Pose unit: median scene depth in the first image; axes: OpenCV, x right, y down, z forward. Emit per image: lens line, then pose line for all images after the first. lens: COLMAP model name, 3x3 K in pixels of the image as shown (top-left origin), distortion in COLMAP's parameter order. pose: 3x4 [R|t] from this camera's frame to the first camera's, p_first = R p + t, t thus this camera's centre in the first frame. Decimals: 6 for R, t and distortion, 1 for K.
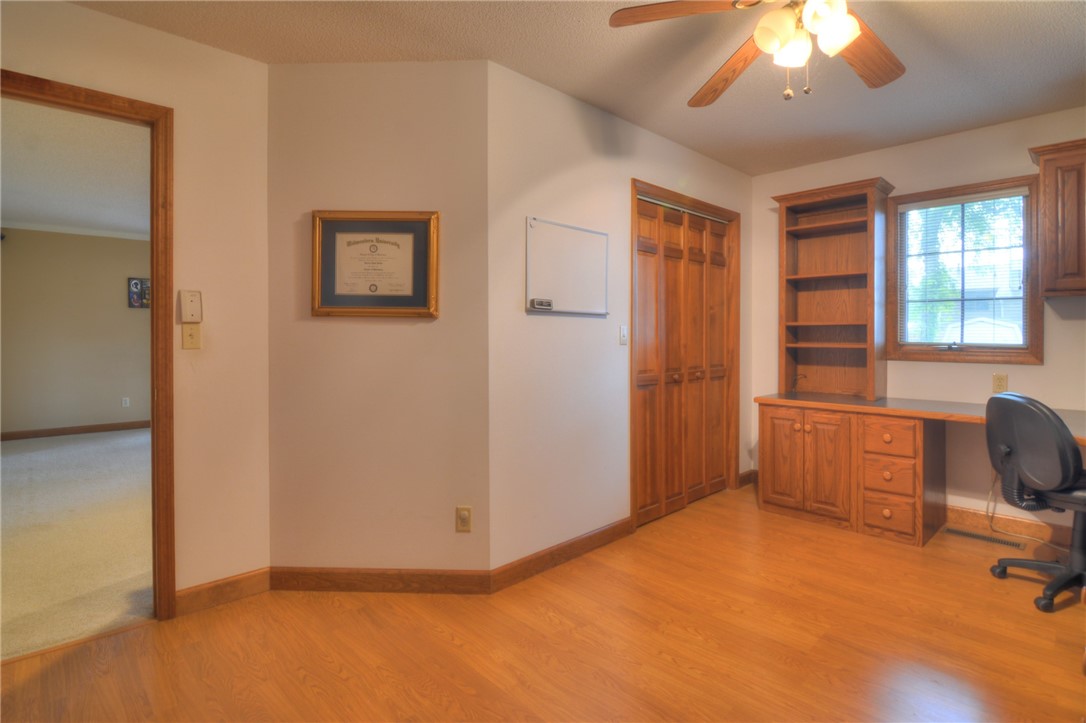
lens RADIAL K [[545.9, 0, 543.2], [0, 545.9, 337.1], [0, 0, 1]] dist [-0.000105, -0.000181]
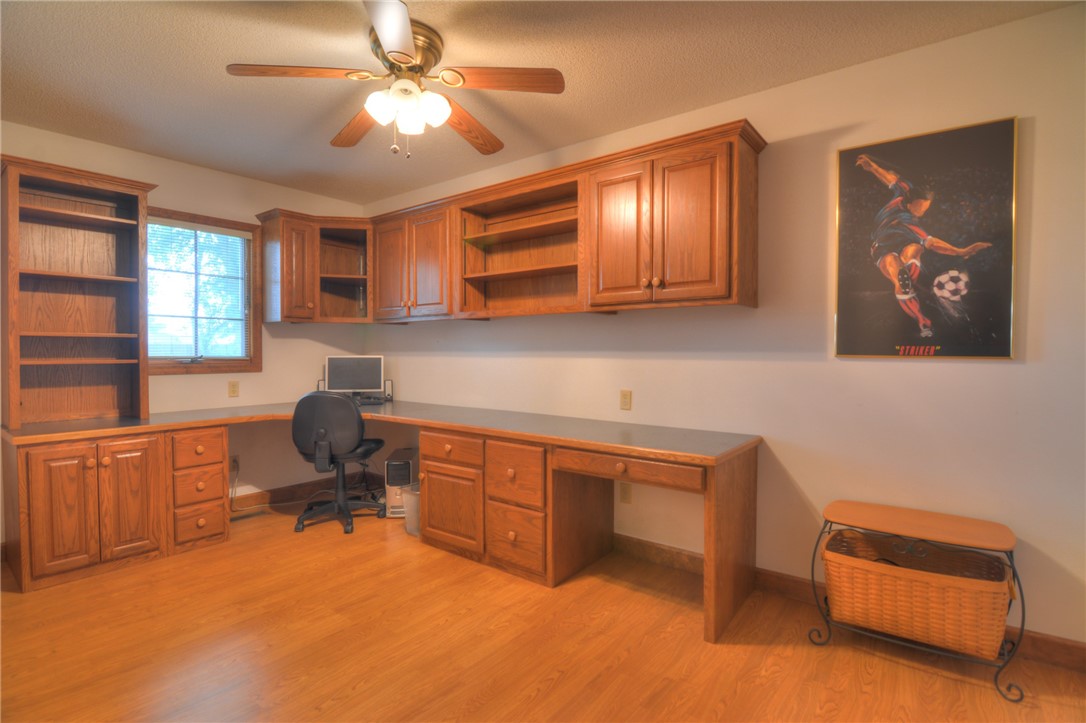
lens RADIAL K [[529.7, 0, 549.3], [0, 529.7, 358.8], [0, 0, 1]] dist [-0.003404, -0.000654]
pose [[-0.138673, -0.014856, 0.990227, -0.410132], [0.003963, 0.999871, 0.015556, 0.001849], [-0.990330, 0.006081, -0.138596, 0.453969]]
